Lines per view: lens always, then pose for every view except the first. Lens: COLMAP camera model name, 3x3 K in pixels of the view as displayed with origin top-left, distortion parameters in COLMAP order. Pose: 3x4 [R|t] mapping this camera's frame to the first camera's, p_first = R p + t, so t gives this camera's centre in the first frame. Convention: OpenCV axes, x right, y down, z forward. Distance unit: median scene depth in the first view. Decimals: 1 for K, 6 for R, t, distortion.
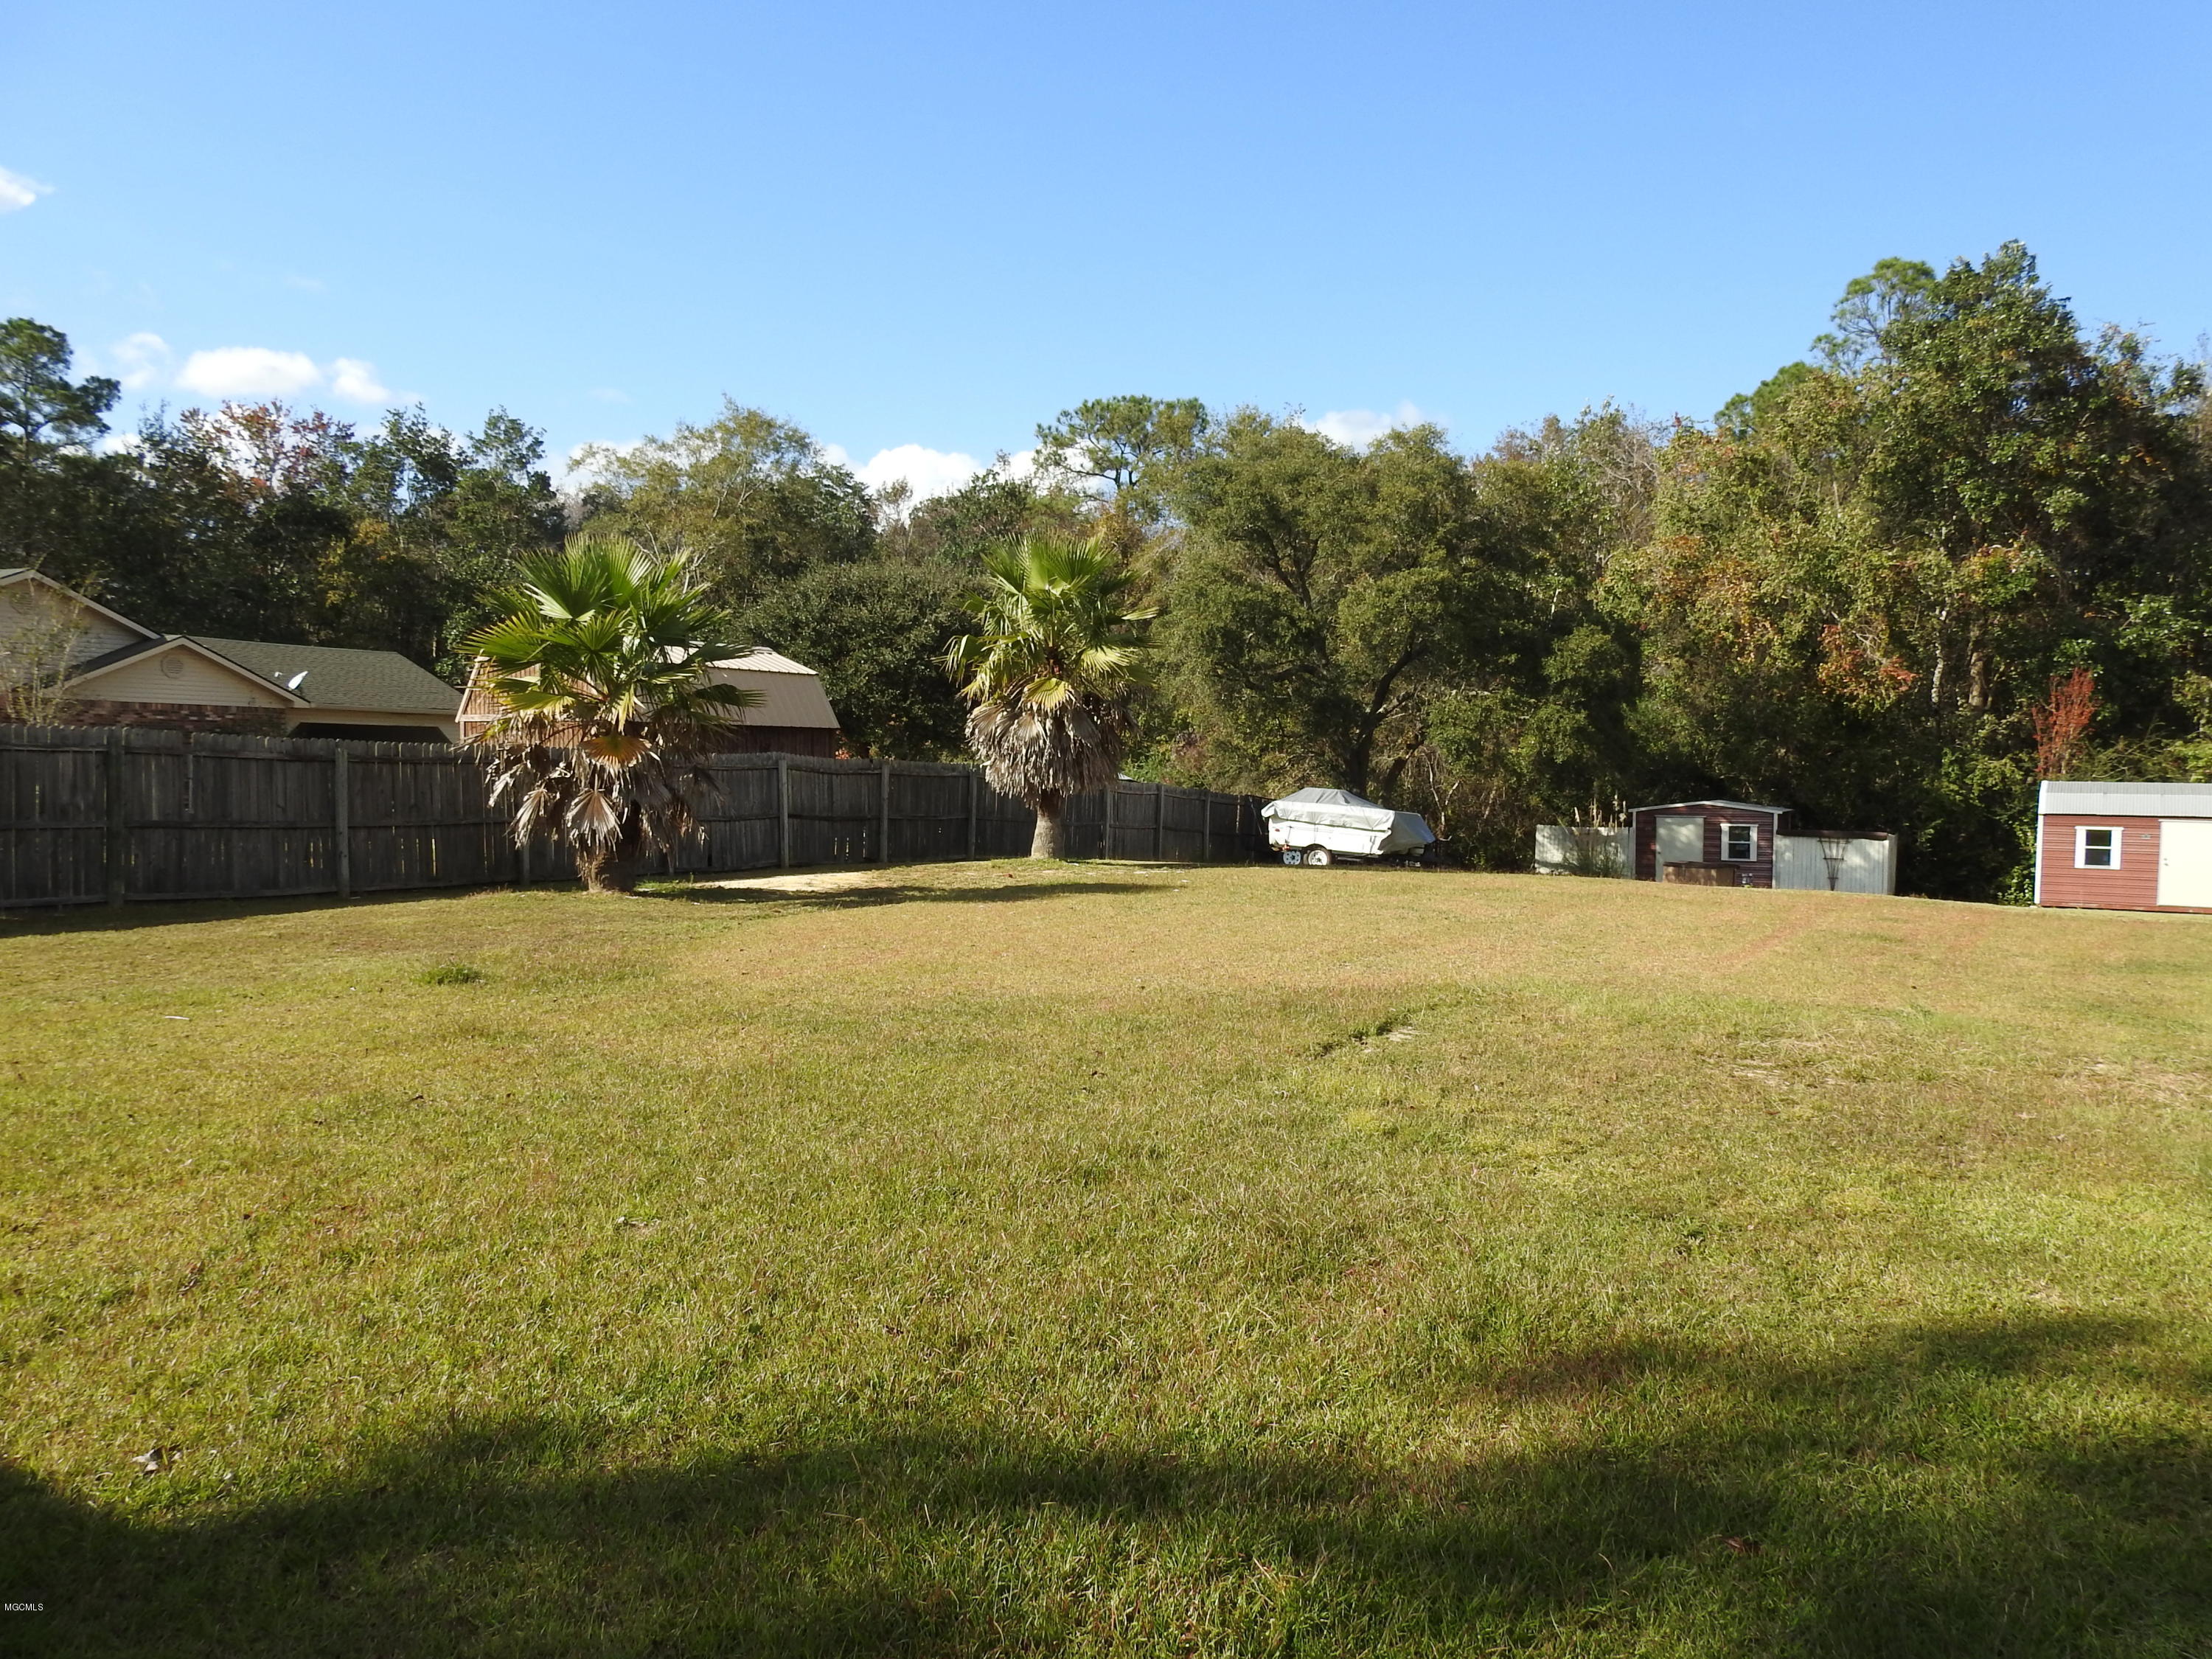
lens RADIAL K [[1585.0, 0, 1107.2], [0, 1585.0, 831.1], [0, 0, 1]] dist [0.002525, 0.001362]
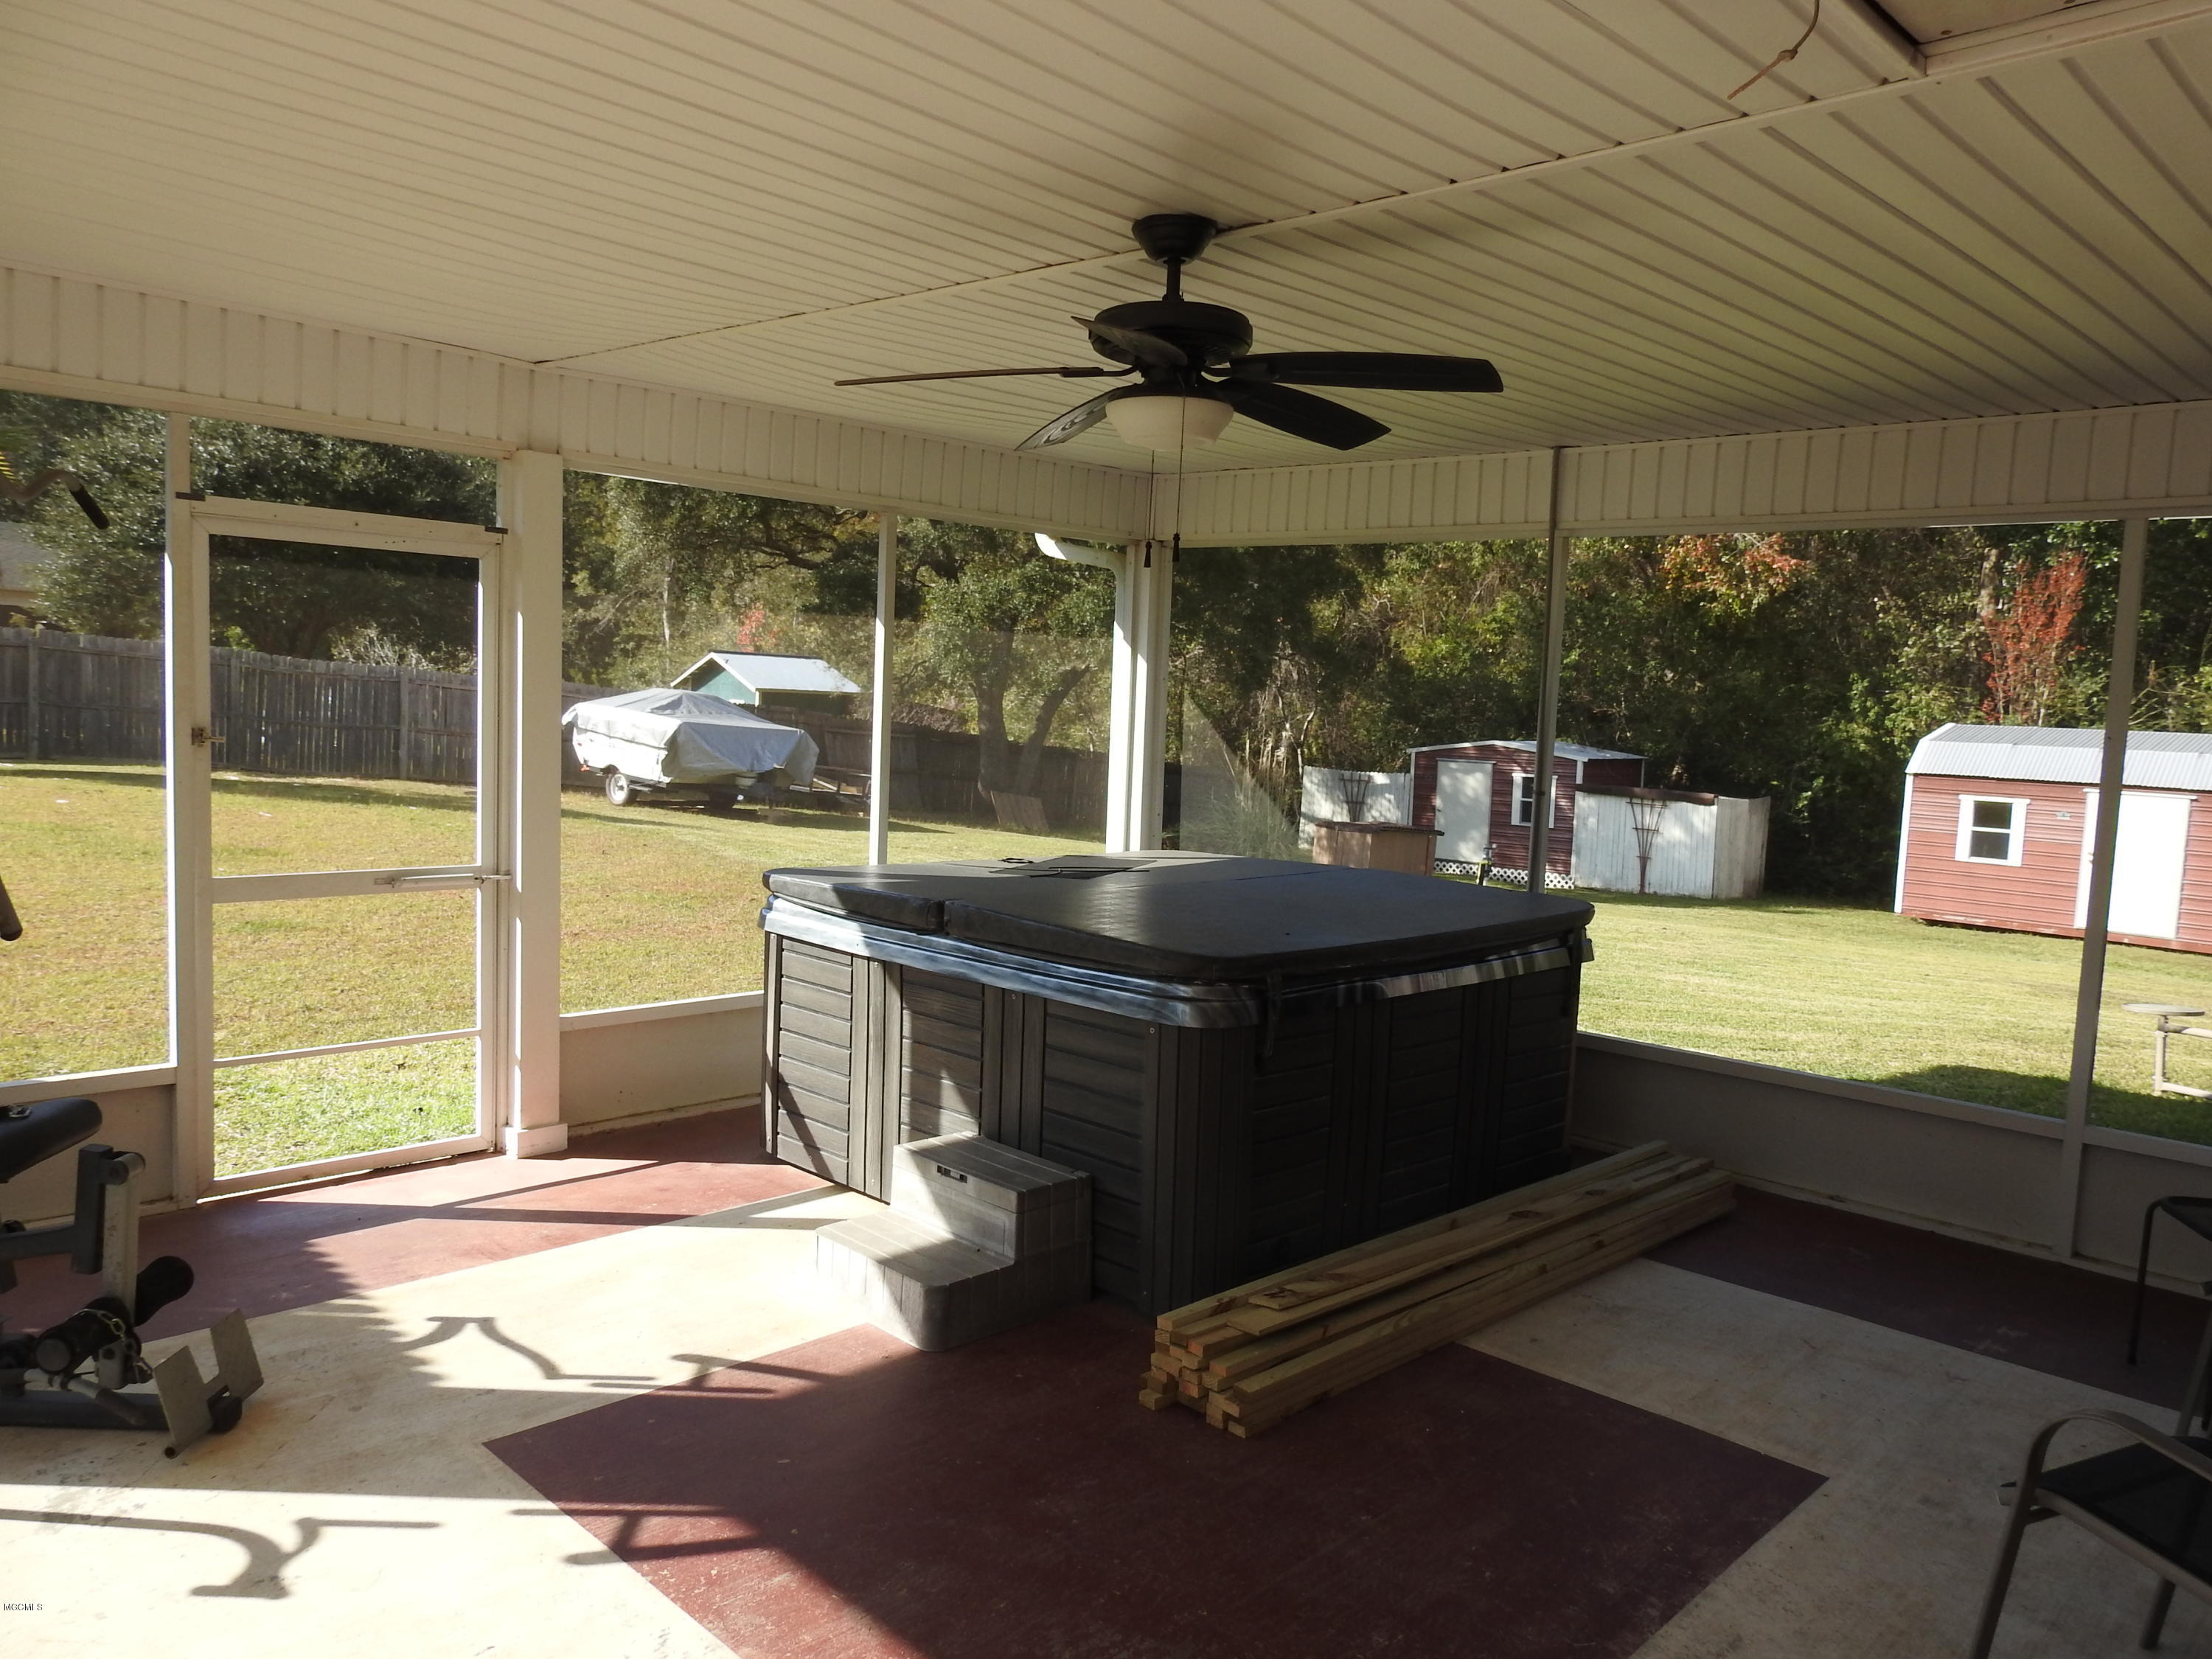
lens RADIAL K [[1585.0, 0, 1113.5], [0, 1585.0, 828.1], [0, 0, 1]] dist [0.002525, 0.001362]
pose [[0.974003, 0.047834, -0.221427, 0.850875], [-0.039887, 0.998394, 0.040225, -0.003064], [0.222995, -0.030347, 0.974347, 0.625733]]
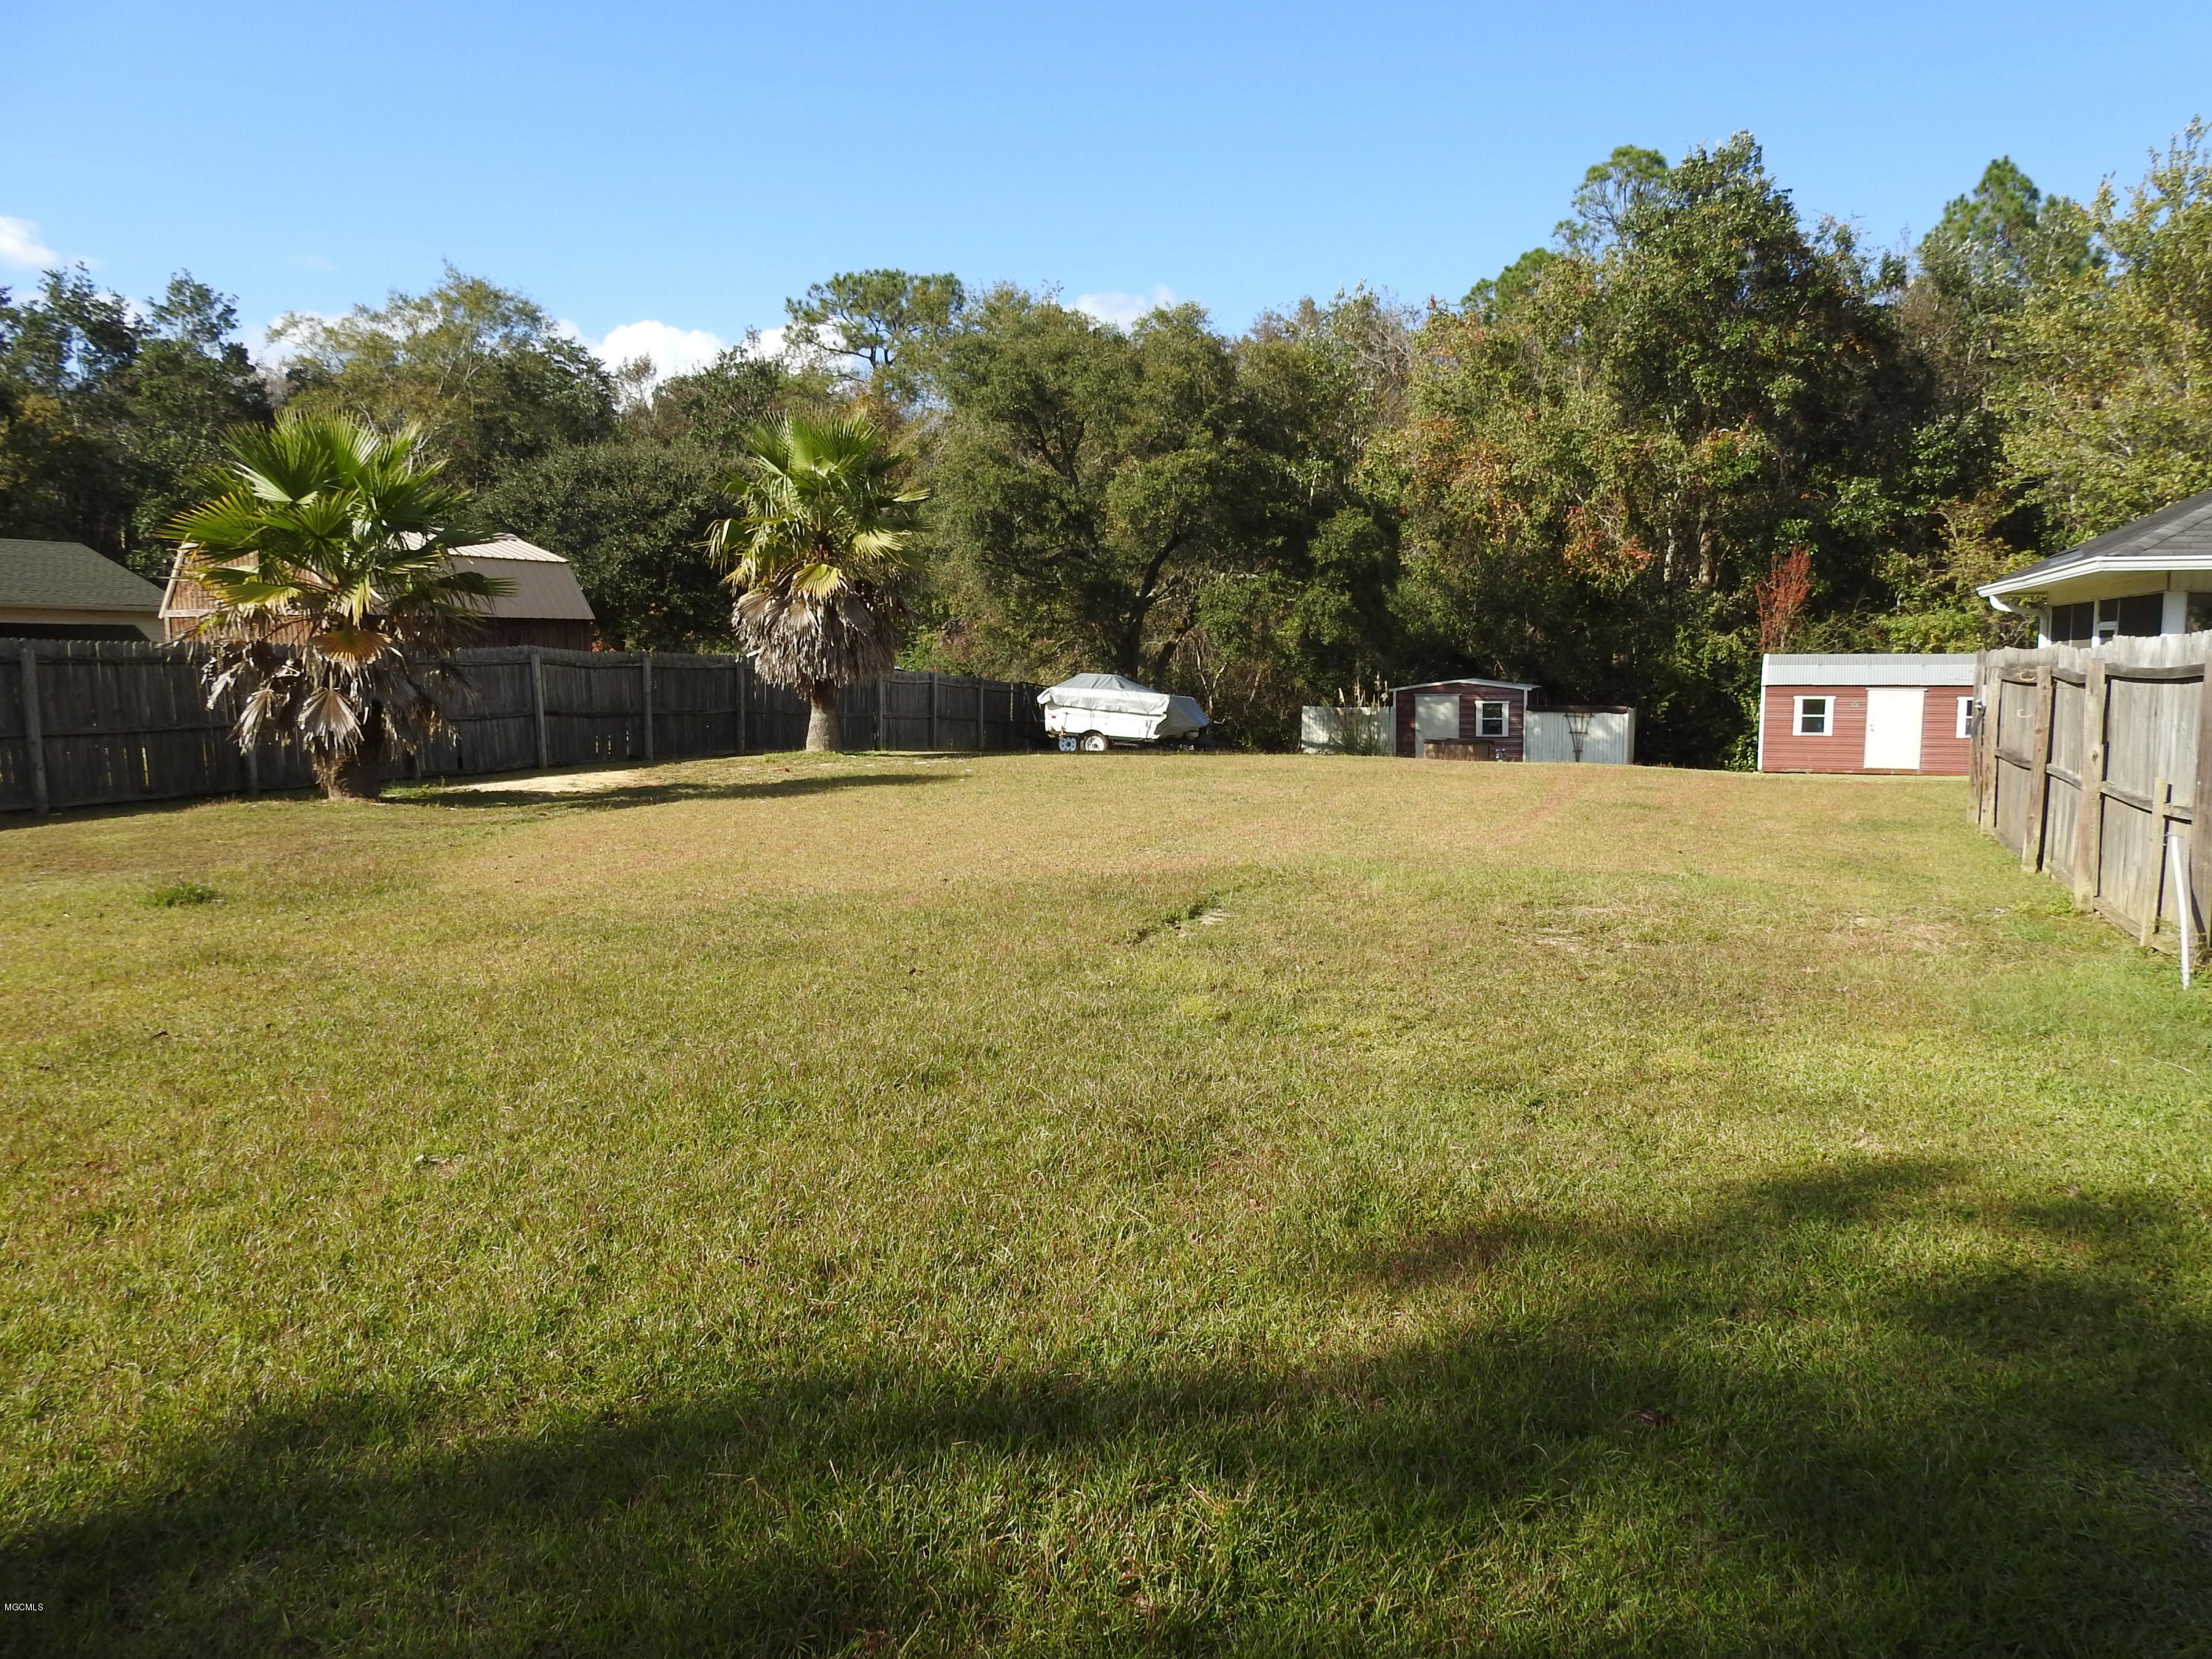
lens RADIAL K [[1585.0, 0, 1104.9], [0, 1585.0, 830.4], [0, 0, 1]] dist [0.002525, 0.001362]
pose [[0.988859, -0.033455, 0.145044, -0.012684], [0.023327, 0.997205, 0.070975, 0.000876], [-0.147013, -0.066801, 0.986876, 0.016996]]
